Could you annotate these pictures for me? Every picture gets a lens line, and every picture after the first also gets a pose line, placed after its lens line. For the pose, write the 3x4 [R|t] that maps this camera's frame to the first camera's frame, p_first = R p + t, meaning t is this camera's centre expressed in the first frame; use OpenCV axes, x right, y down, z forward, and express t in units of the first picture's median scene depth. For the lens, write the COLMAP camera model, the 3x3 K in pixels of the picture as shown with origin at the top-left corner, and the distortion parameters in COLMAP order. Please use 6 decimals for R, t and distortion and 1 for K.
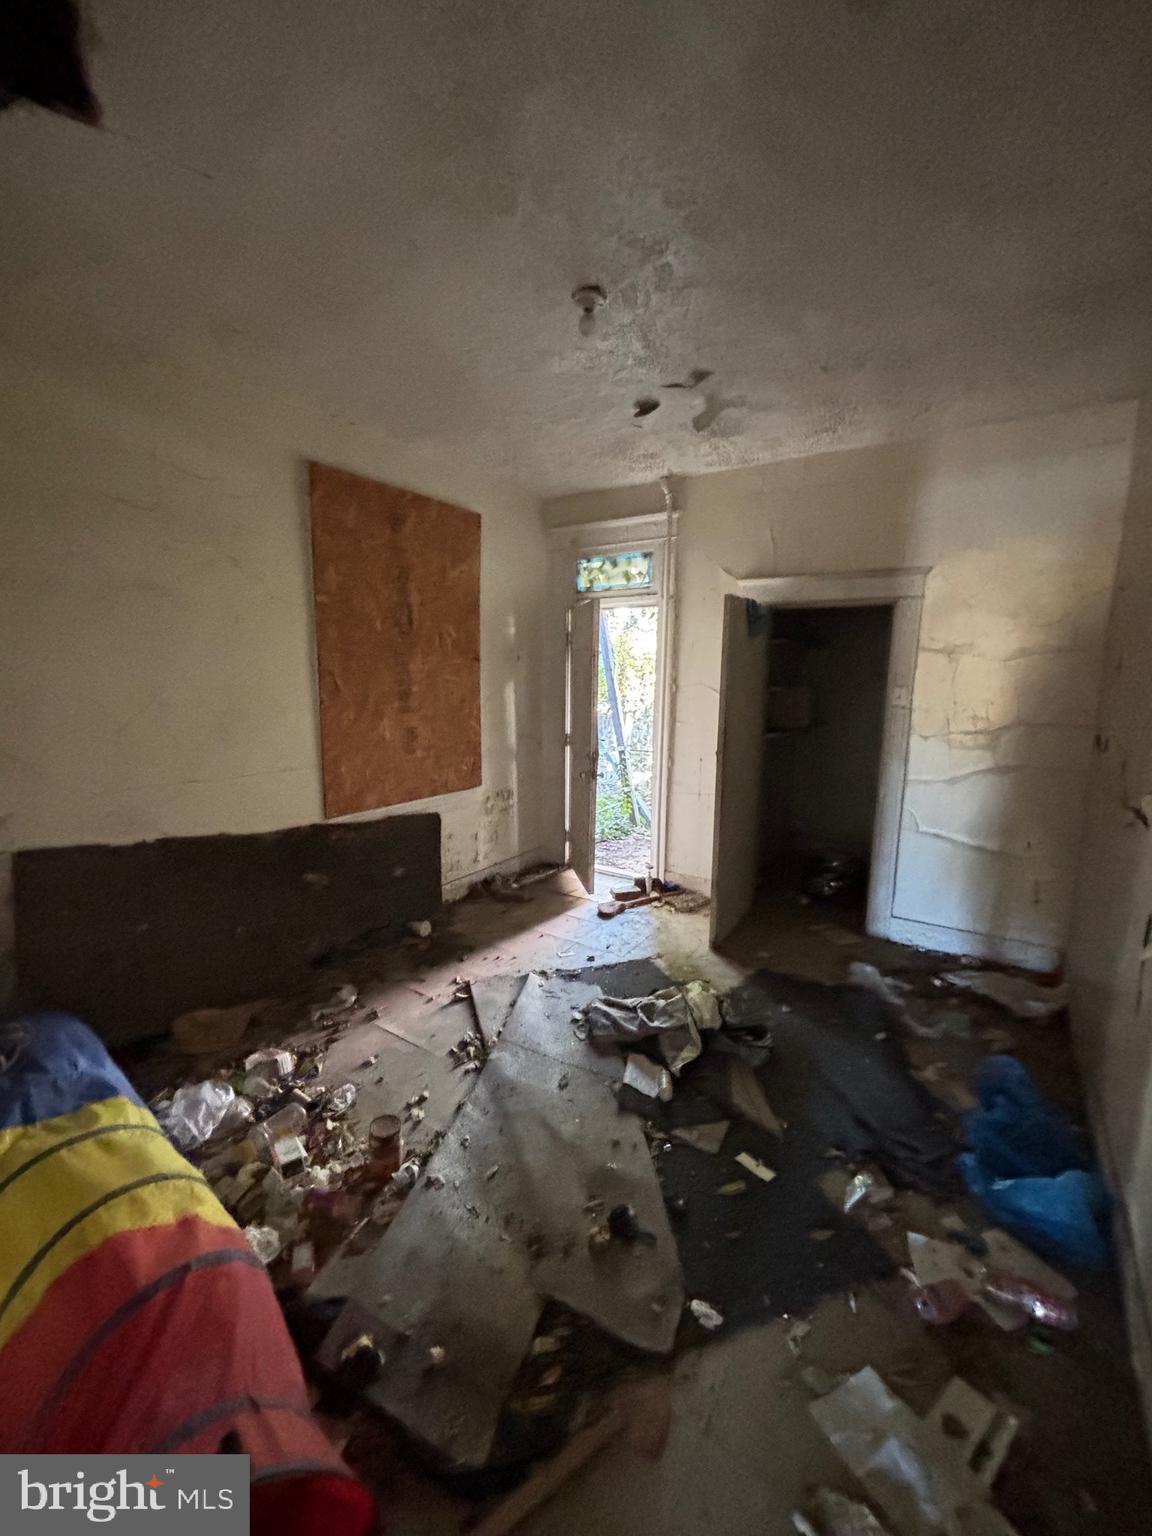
lens RADIAL K [[627.6, 0, 573.4], [0, 627.6, 759.3], [0, 0, 1]] dist [0.000260, 0.001000]
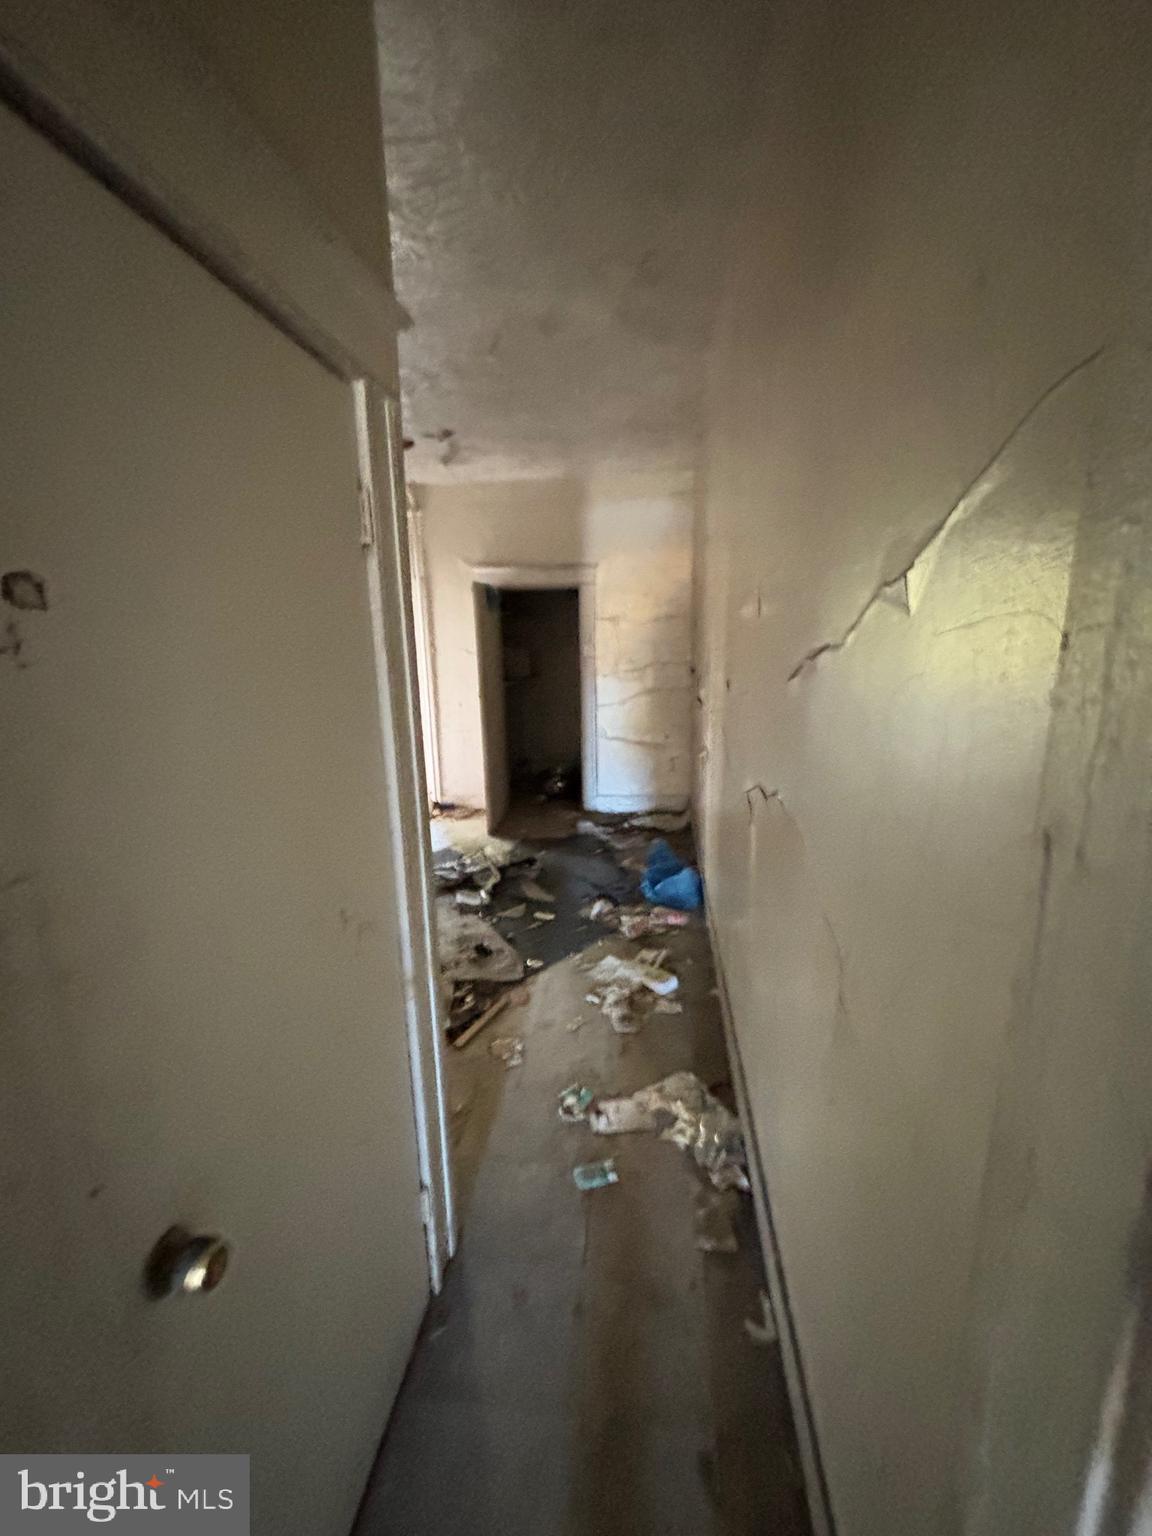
lens RADIAL K [[627.6, 0, 576.6], [0, 627.6, 769.9], [0, 0, 1]] dist [0.000260, 0.001000]
pose [[0.892108, -0.127165, 0.433558, -0.270829], [0.100234, 0.991367, 0.084528, 0.077574], [-0.440564, -0.031951, 0.897152, -0.485268]]
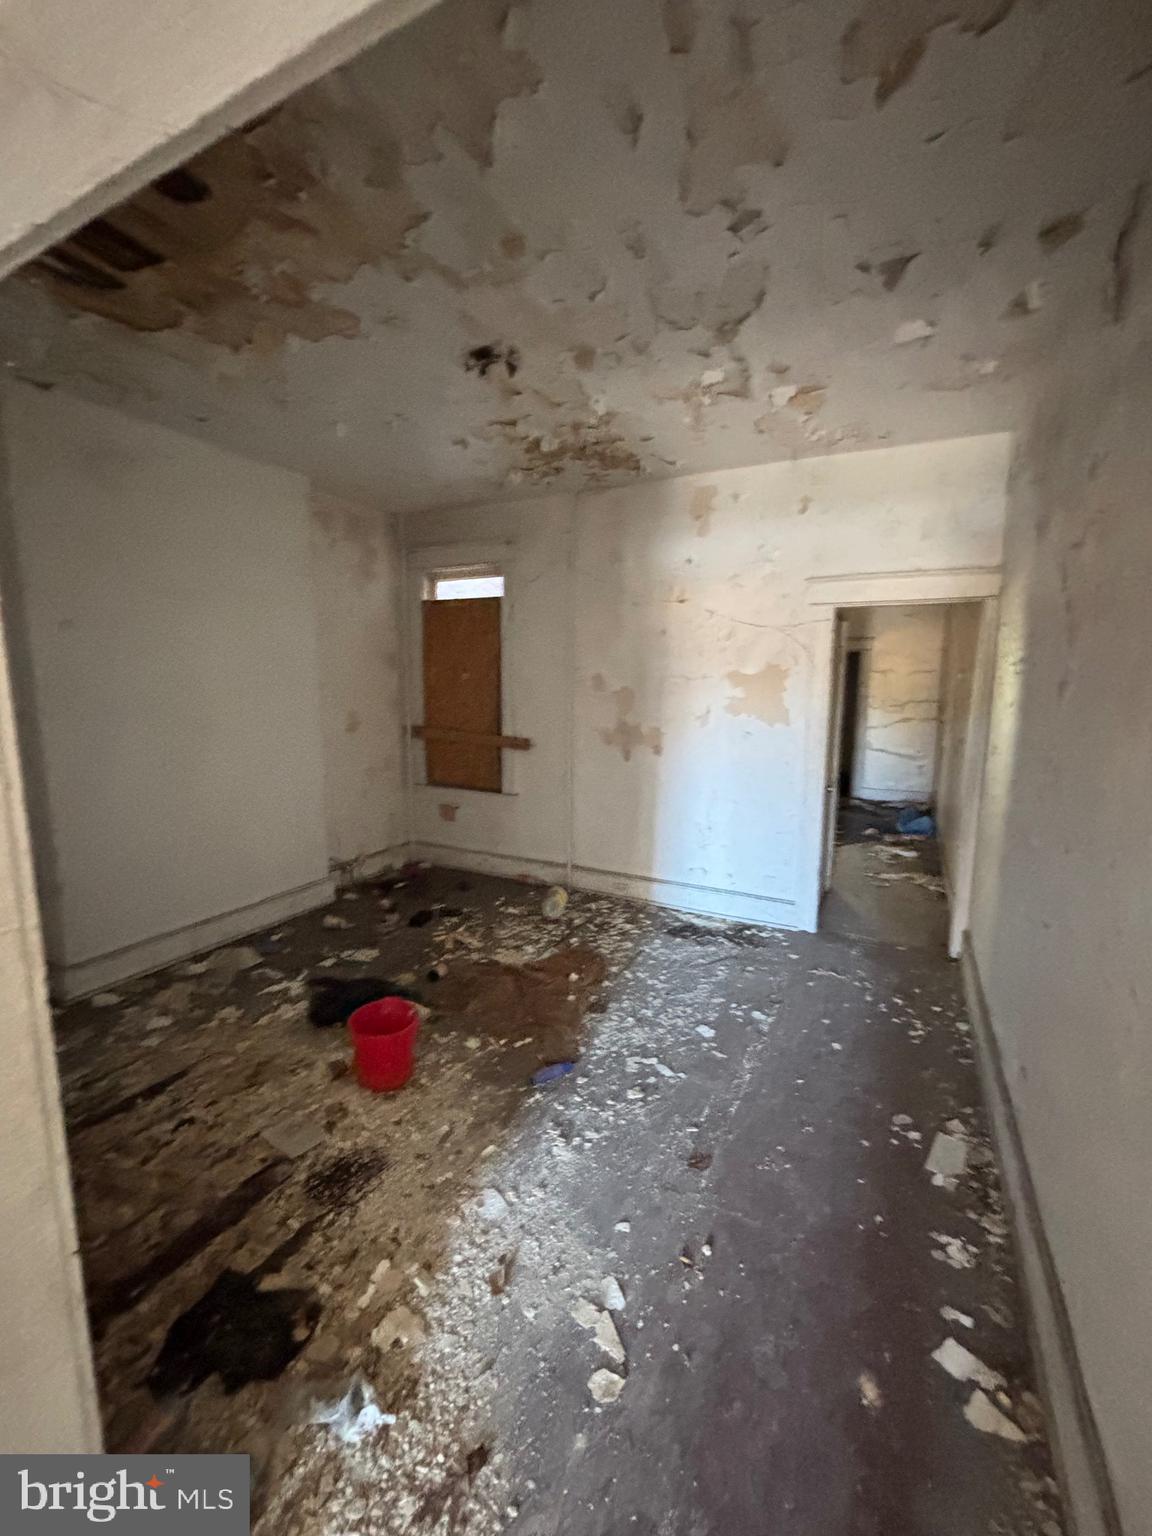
lens RADIAL K [[627.6, 0, 581.8], [0, 627.6, 766.0], [0, 0, 1]] dist [0.000260, 0.001000]
pose [[0.992789, -0.022045, 0.117833, -1.090456], [0.023825, 0.999622, -0.013723, 0.251273], [-0.117486, 0.016432, 0.992939, -1.617048]]
